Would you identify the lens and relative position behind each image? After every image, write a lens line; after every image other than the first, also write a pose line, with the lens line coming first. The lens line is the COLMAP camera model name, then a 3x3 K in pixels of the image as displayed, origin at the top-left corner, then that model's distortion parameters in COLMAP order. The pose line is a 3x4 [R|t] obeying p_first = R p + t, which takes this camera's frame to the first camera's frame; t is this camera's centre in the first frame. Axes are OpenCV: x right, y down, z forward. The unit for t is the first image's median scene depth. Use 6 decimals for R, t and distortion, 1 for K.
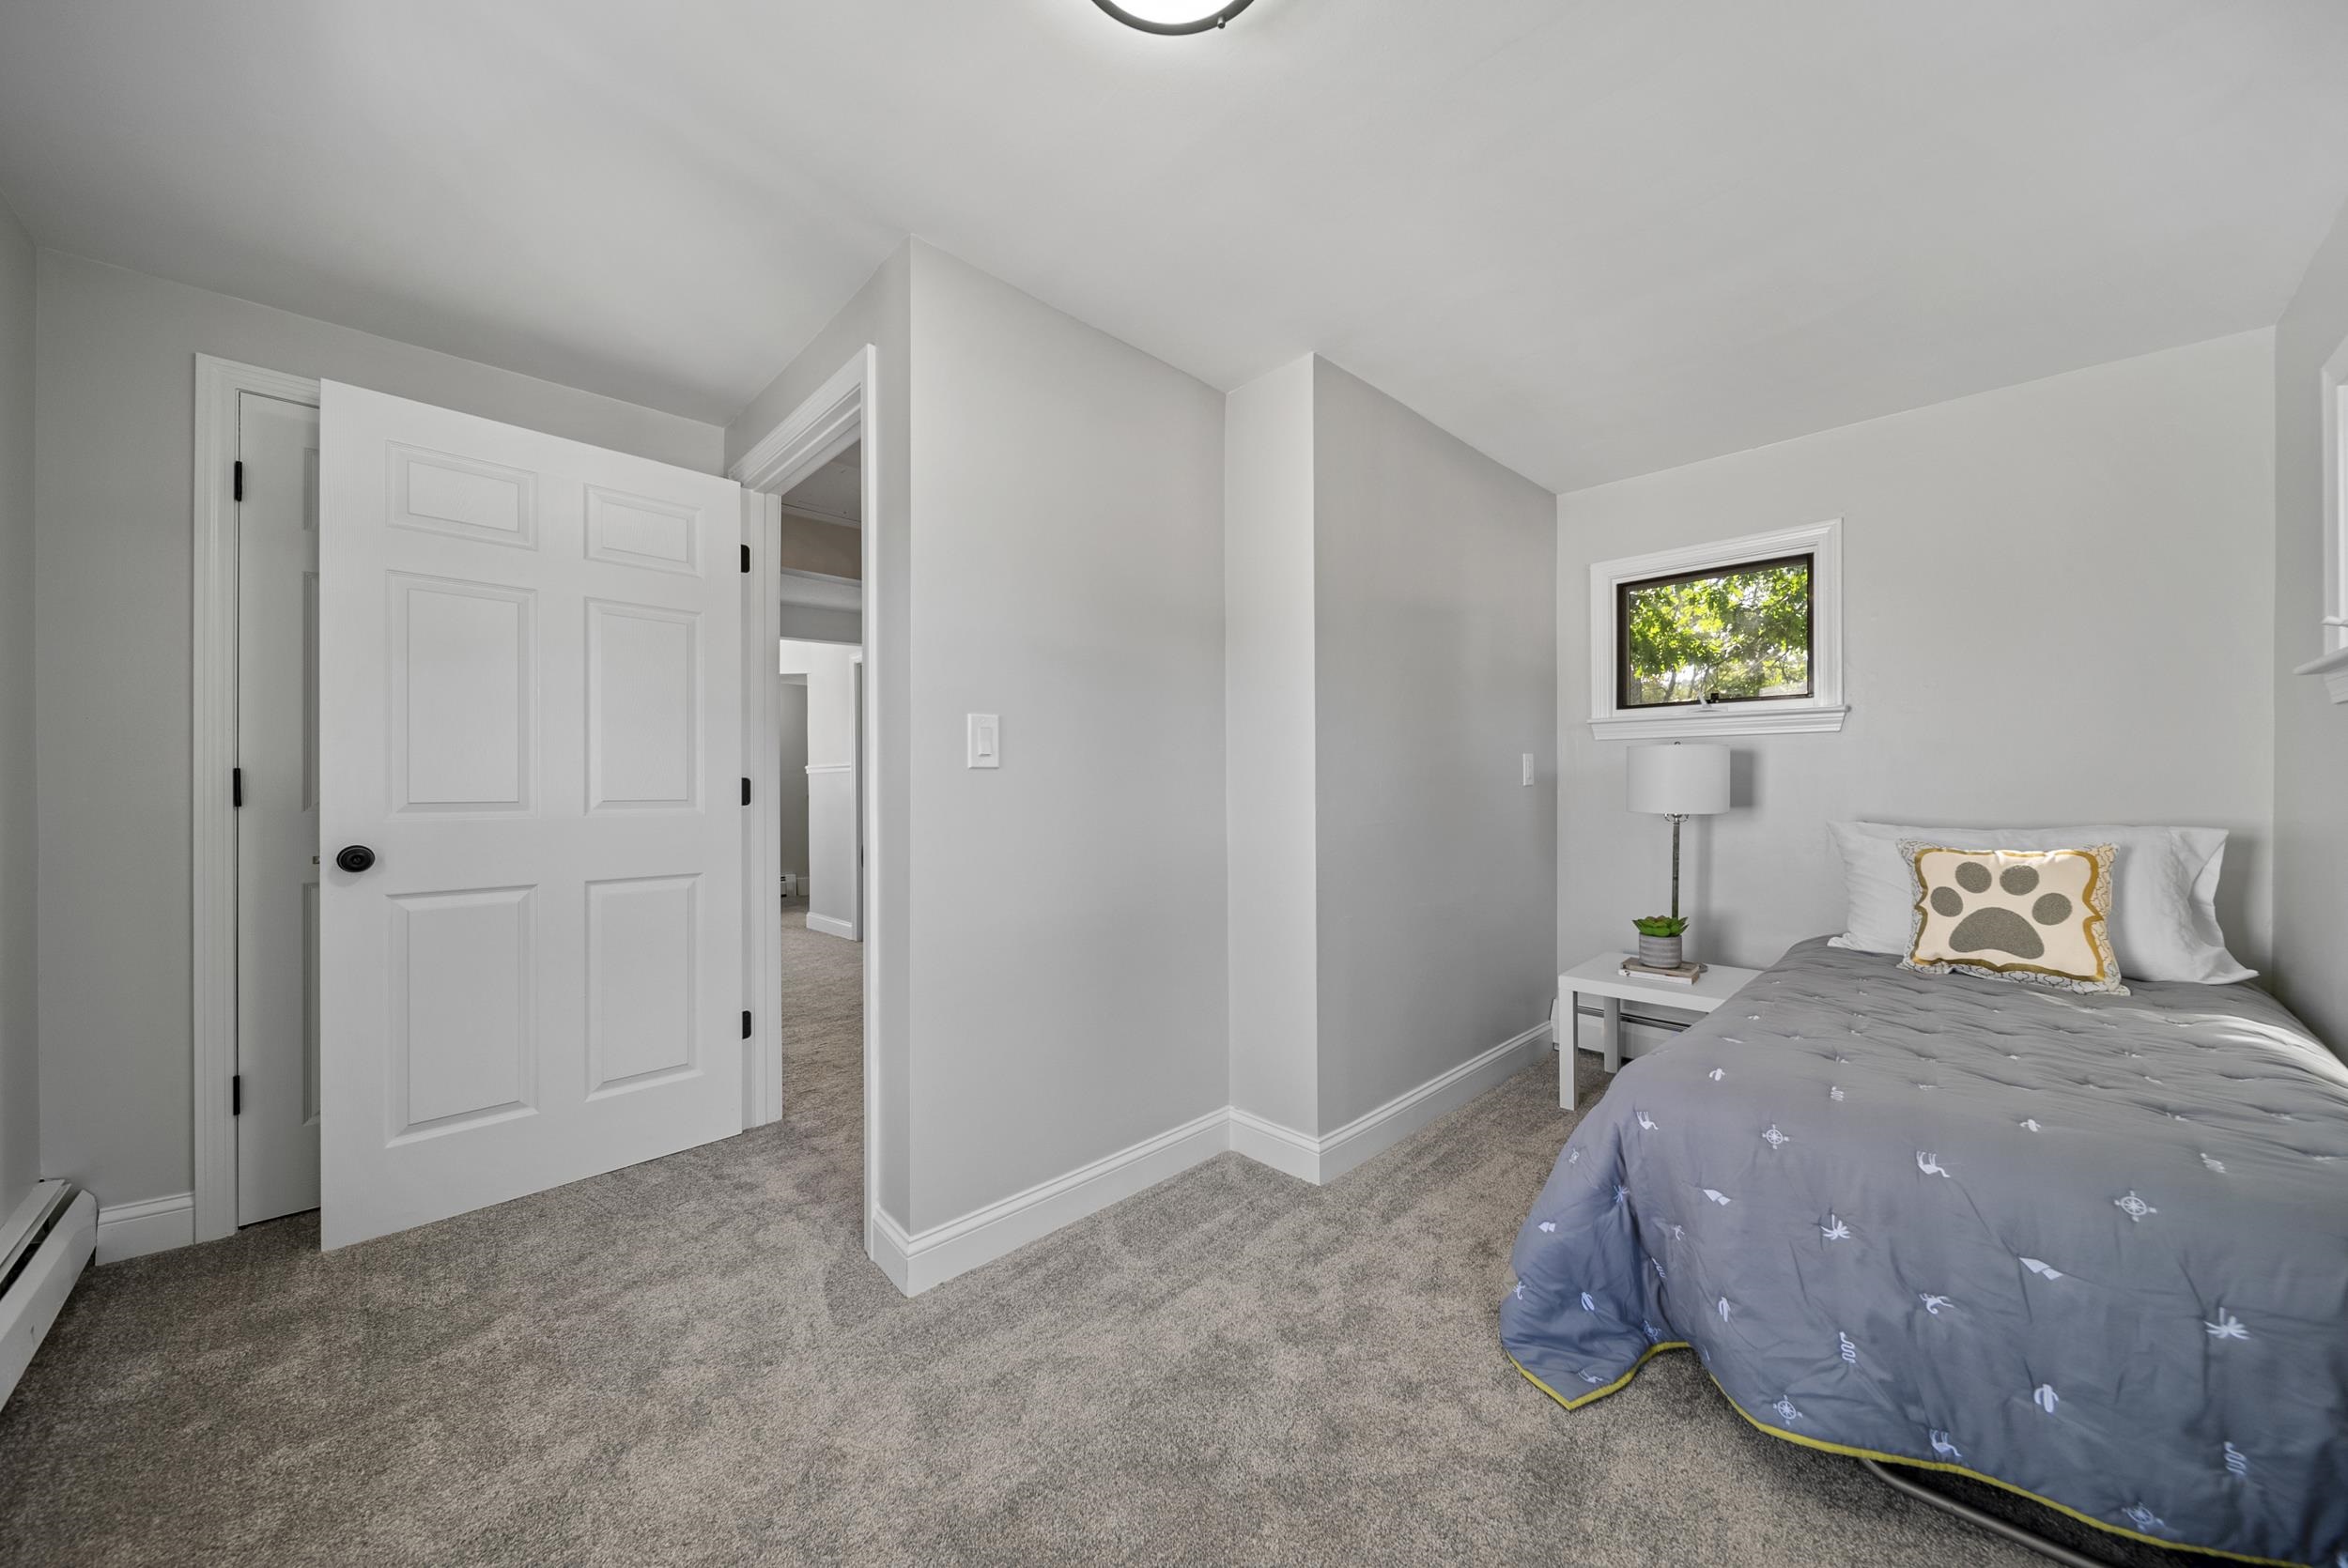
lens RADIAL K [[836.4, 0, 1174.5], [0, 836.4, 793.8], [0, 0, 1]] dist [-0.001187, -0.000400]
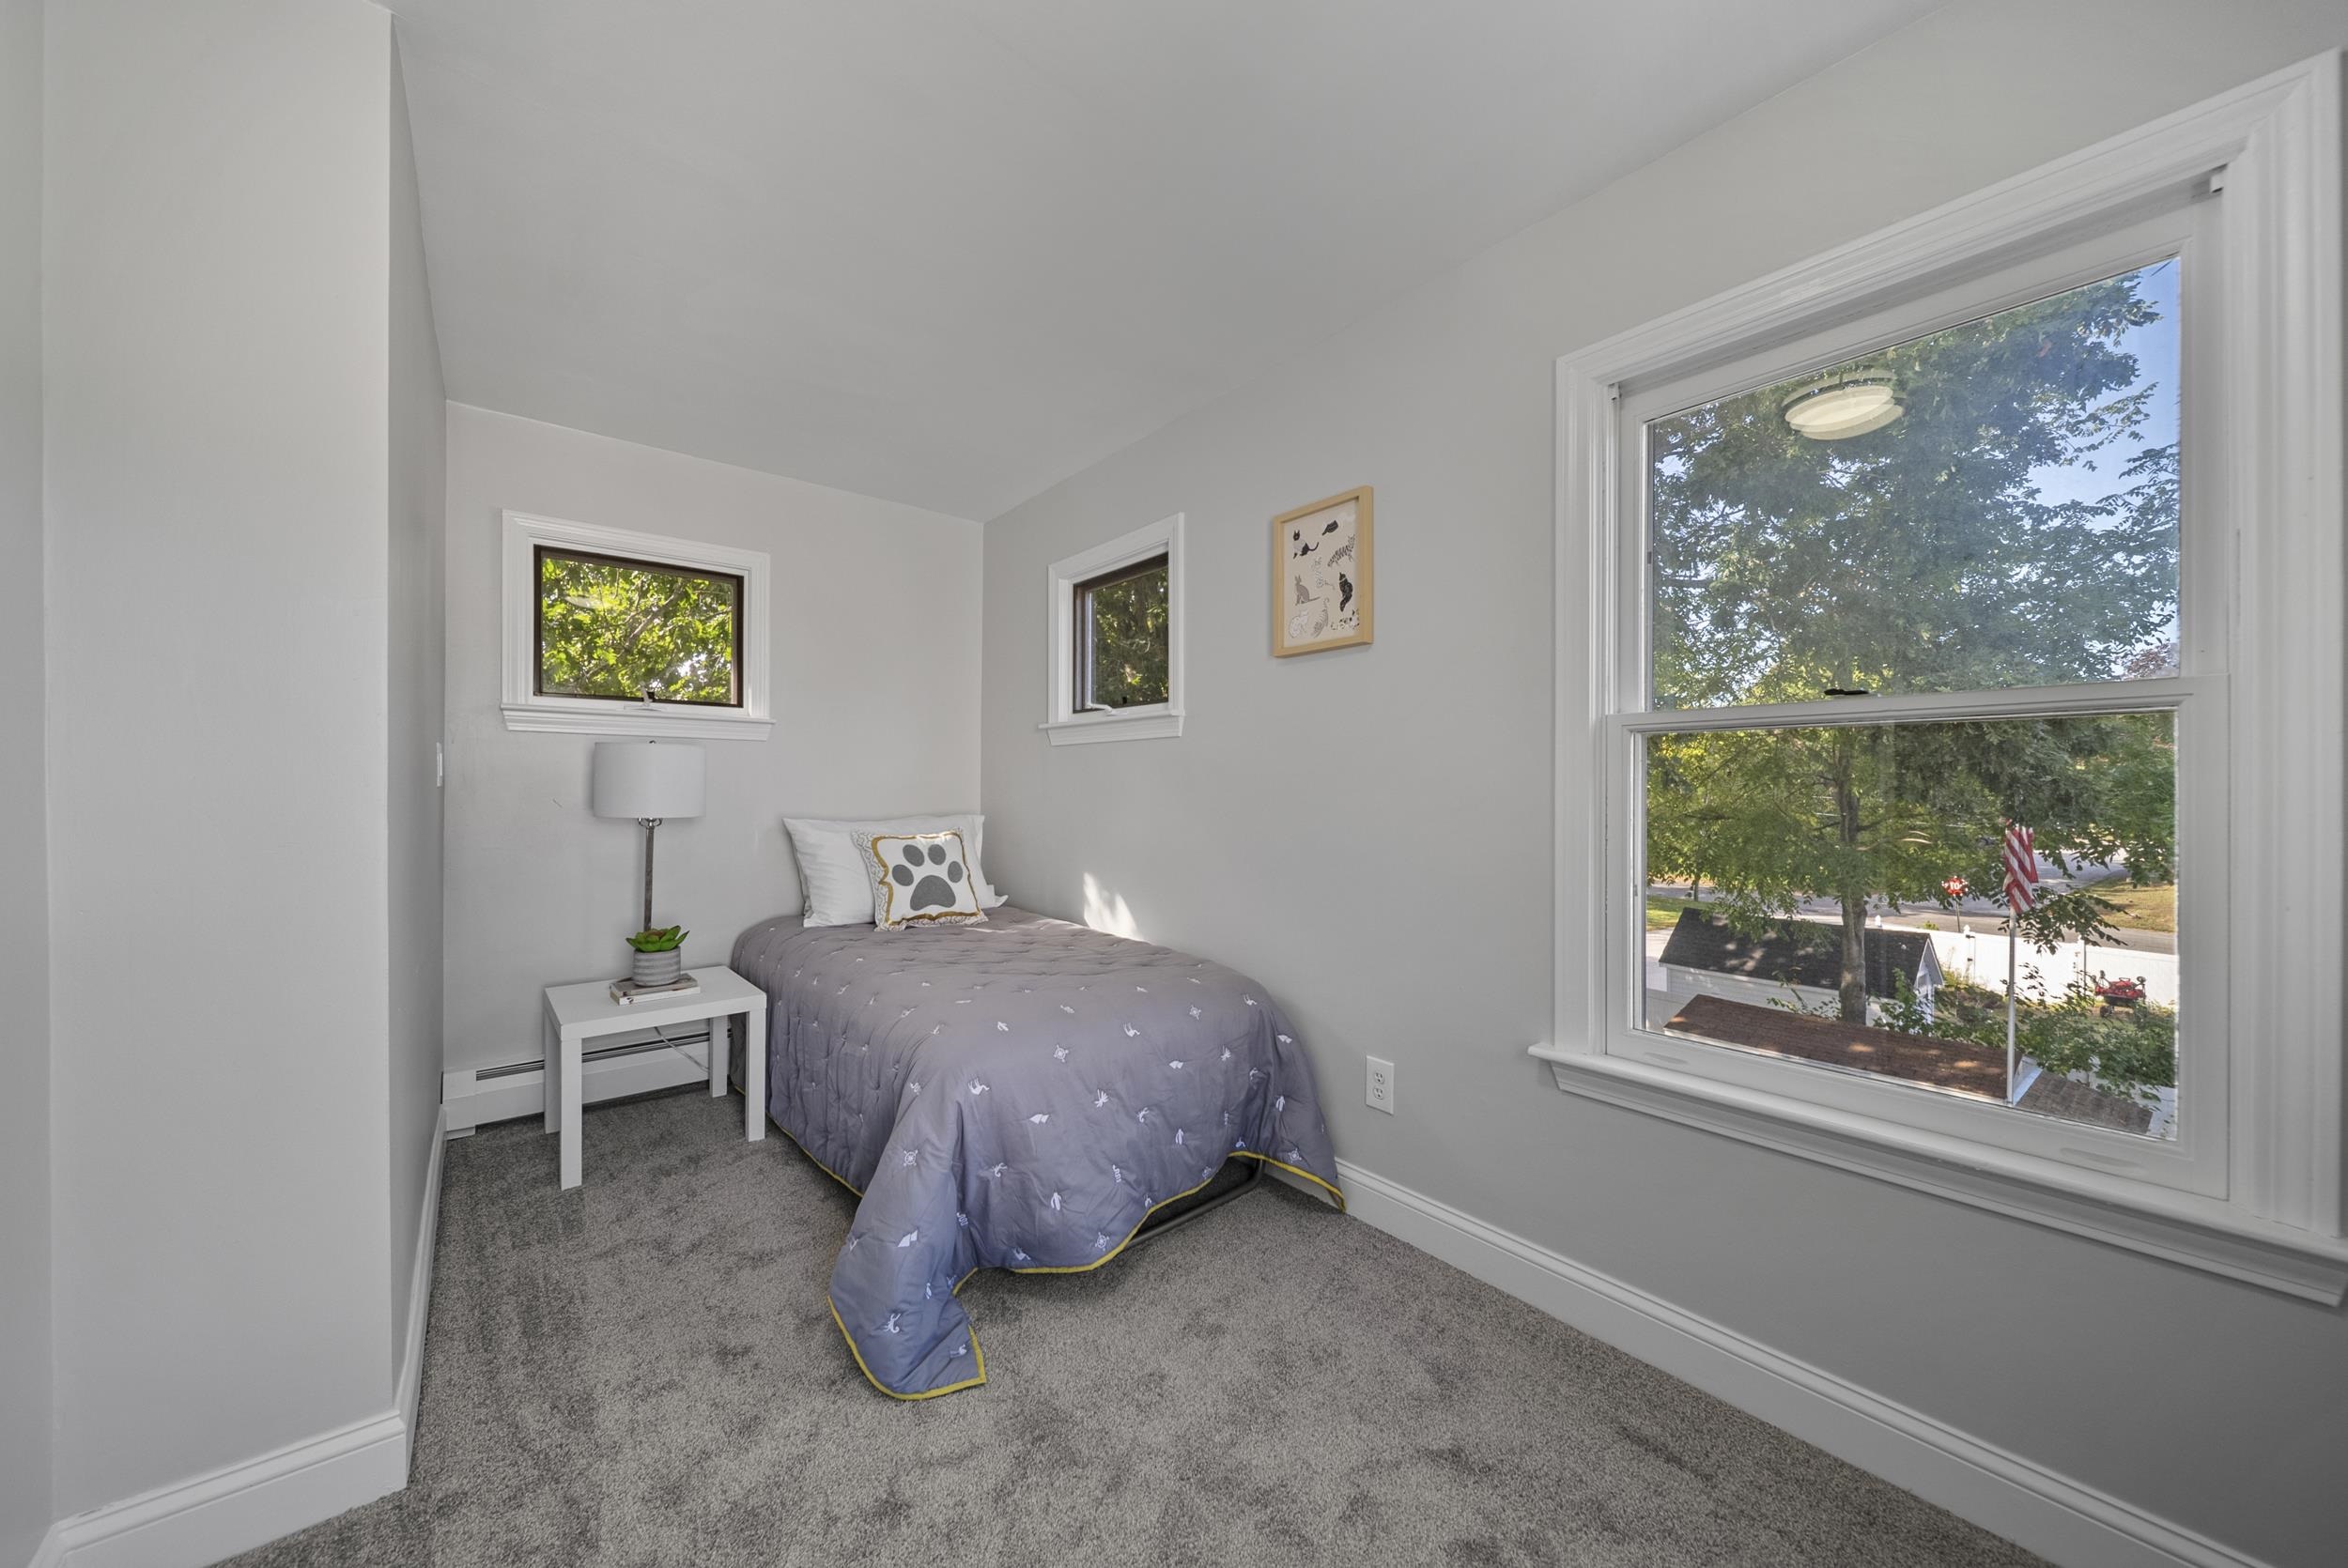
lens RADIAL K [[836.4, 0, 1174.5], [0, 836.4, 793.8], [0, 0, 1]] dist [-0.001187, -0.000400]
pose [[0.076583, -0.001017, 0.997063, -0.390698], [0.007445, 0.999972, 0.000448, 0.001536], [-0.997035, 0.007389, 0.076589, 0.481729]]
